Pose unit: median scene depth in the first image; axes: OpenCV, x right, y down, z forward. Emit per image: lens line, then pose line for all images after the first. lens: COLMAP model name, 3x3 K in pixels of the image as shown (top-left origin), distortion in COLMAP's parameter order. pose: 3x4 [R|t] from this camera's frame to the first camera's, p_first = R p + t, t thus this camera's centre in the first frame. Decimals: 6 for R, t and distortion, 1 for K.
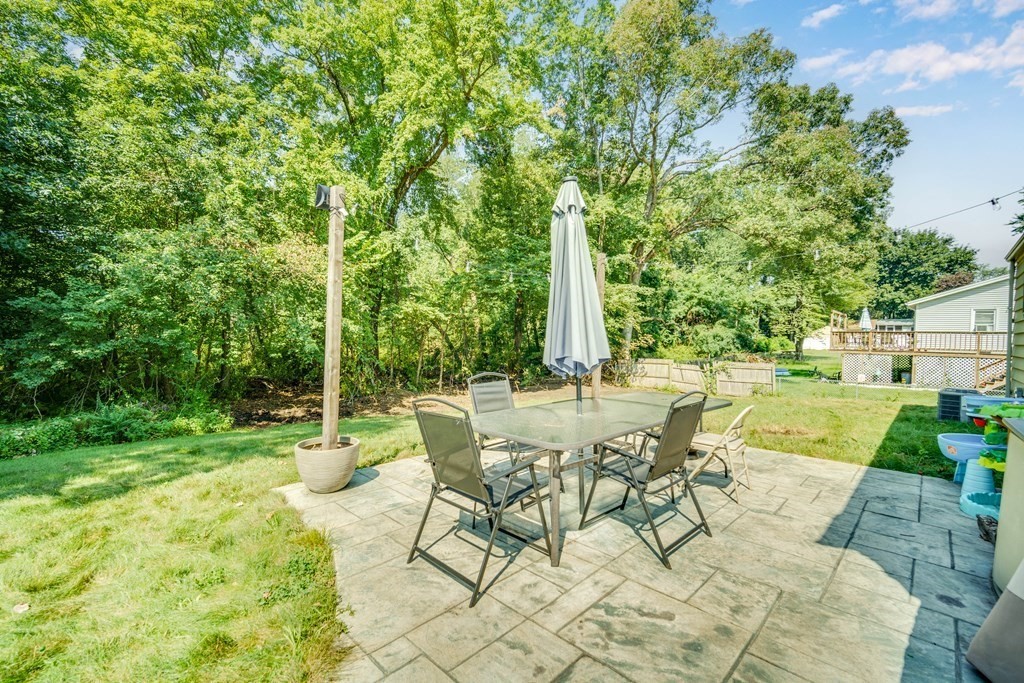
lens RADIAL K [[446.9, 0, 512.4], [0, 446.9, 336.0], [0, 0, 1]] dist [0.000593, 0.000795]
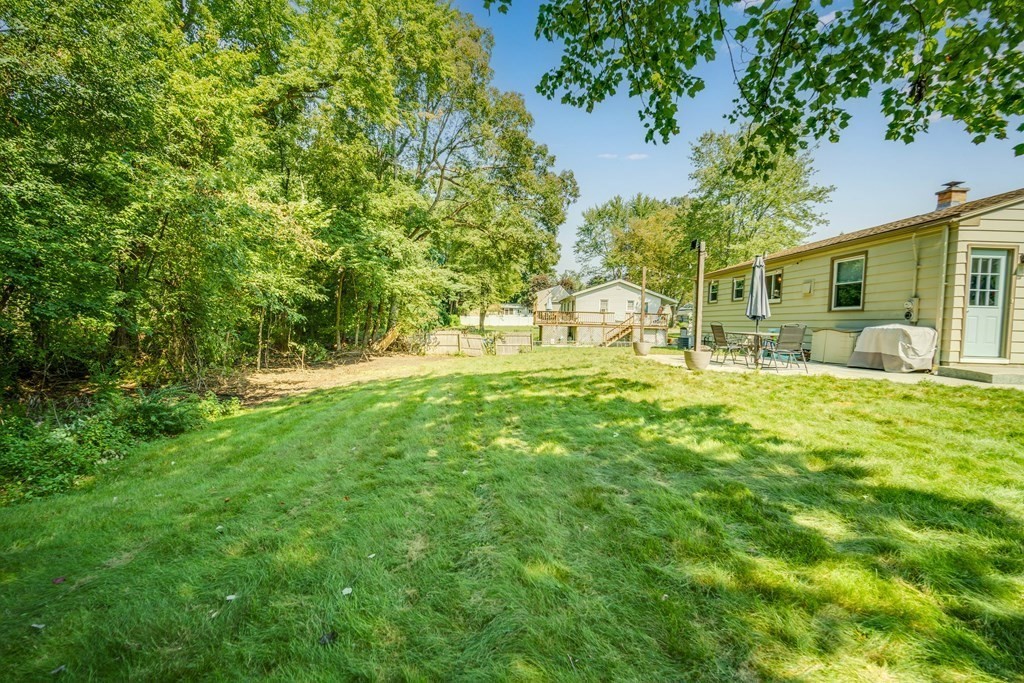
lens RADIAL K [[446.9, 0, 512.4], [0, 446.9, 336.0], [0, 0, 1]] dist [0.000593, 0.000795]
pose [[0.705610, -0.025121, 0.708155, -0.438481], [-0.010613, 0.998885, 0.046010, 0.006841], [-0.708521, -0.039981, 0.704557, 0.000581]]
